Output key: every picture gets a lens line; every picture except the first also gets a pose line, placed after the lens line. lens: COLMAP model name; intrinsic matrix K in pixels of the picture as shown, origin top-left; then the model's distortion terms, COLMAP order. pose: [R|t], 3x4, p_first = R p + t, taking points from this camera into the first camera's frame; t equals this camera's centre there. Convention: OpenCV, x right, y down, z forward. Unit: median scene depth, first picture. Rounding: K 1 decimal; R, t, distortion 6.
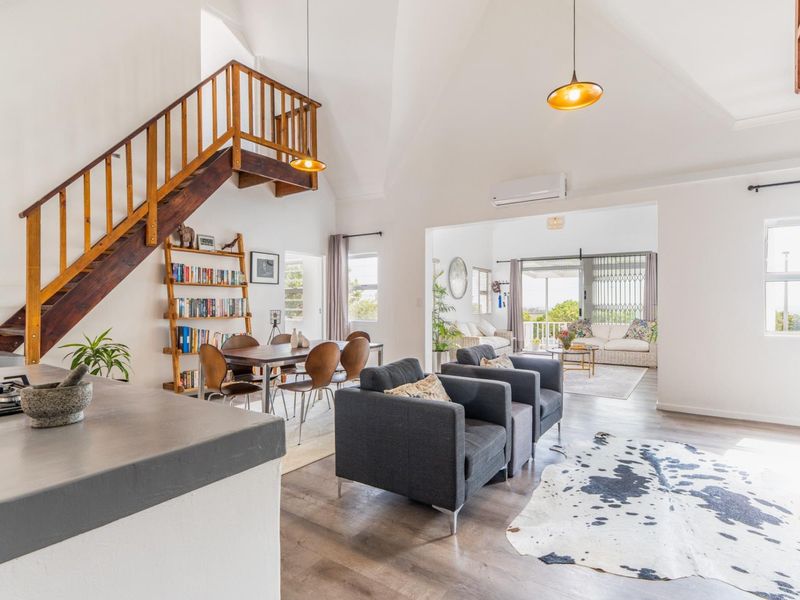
lens RADIAL K [[406.8, 0, 430.1], [0, 406.8, 300.5], [0, 0, 1]] dist [0.001470, 0.001077]
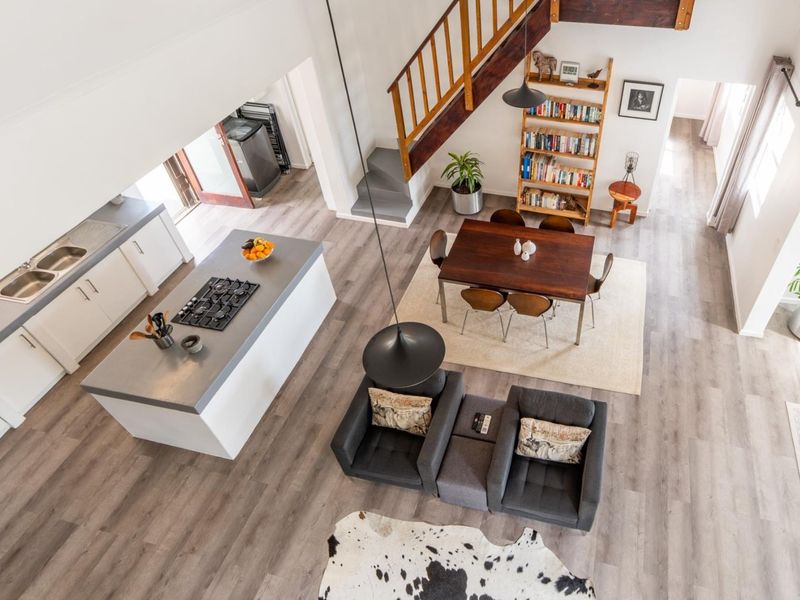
lens RADIAL K [[387.5, 0, 404.8], [0, 387.5, 305.9], [0, 0, 1]] dist [0.000262, 0.000391]
pose [[0.356522, 0.640460, -0.680222, 0.252044], [-0.022348, 0.733703, 0.679102, -0.346612], [0.934020, -0.226913, 0.275894, 0.305175]]
